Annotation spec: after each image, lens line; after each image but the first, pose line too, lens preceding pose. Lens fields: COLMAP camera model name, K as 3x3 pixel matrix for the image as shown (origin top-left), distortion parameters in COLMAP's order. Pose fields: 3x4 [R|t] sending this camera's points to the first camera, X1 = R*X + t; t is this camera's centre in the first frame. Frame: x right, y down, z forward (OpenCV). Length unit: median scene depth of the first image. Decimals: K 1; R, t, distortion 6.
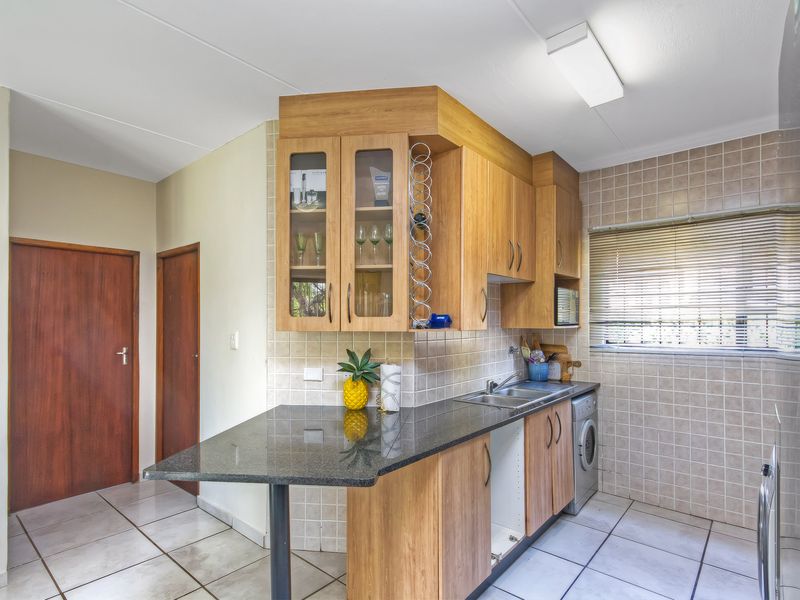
lens RADIAL K [[423.5, 0, 399.7], [0, 423.5, 309.2], [0, 0, 1]] dist [0.001635, 0.000358]
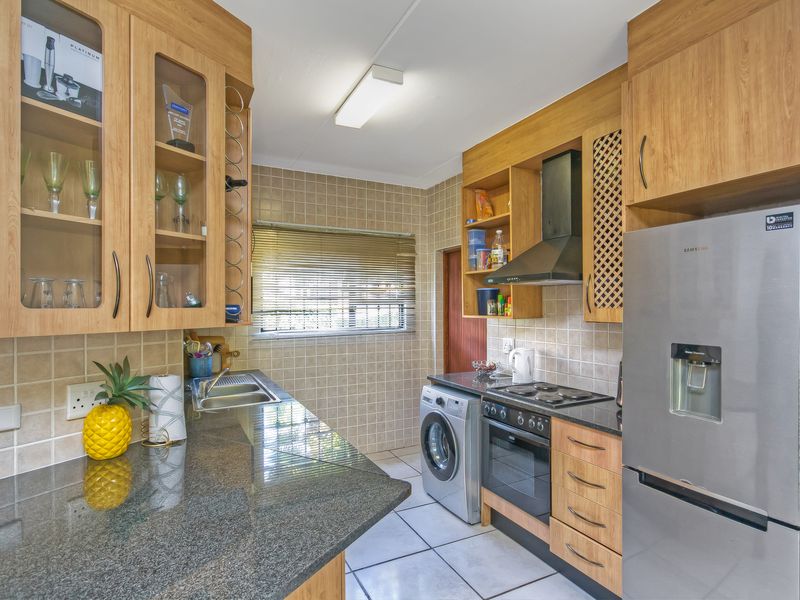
lens RADIAL K [[429.1, 0, 400.0], [0, 429.1, 300.0], [0, 0, 1]] dist [0.001198, -0.000035]
pose [[0.385364, 0.012708, 0.922677, -0.528498], [-0.019652, 0.999791, -0.005562, 0.001582], [-0.922555, -0.015989, 0.385533, 0.373417]]
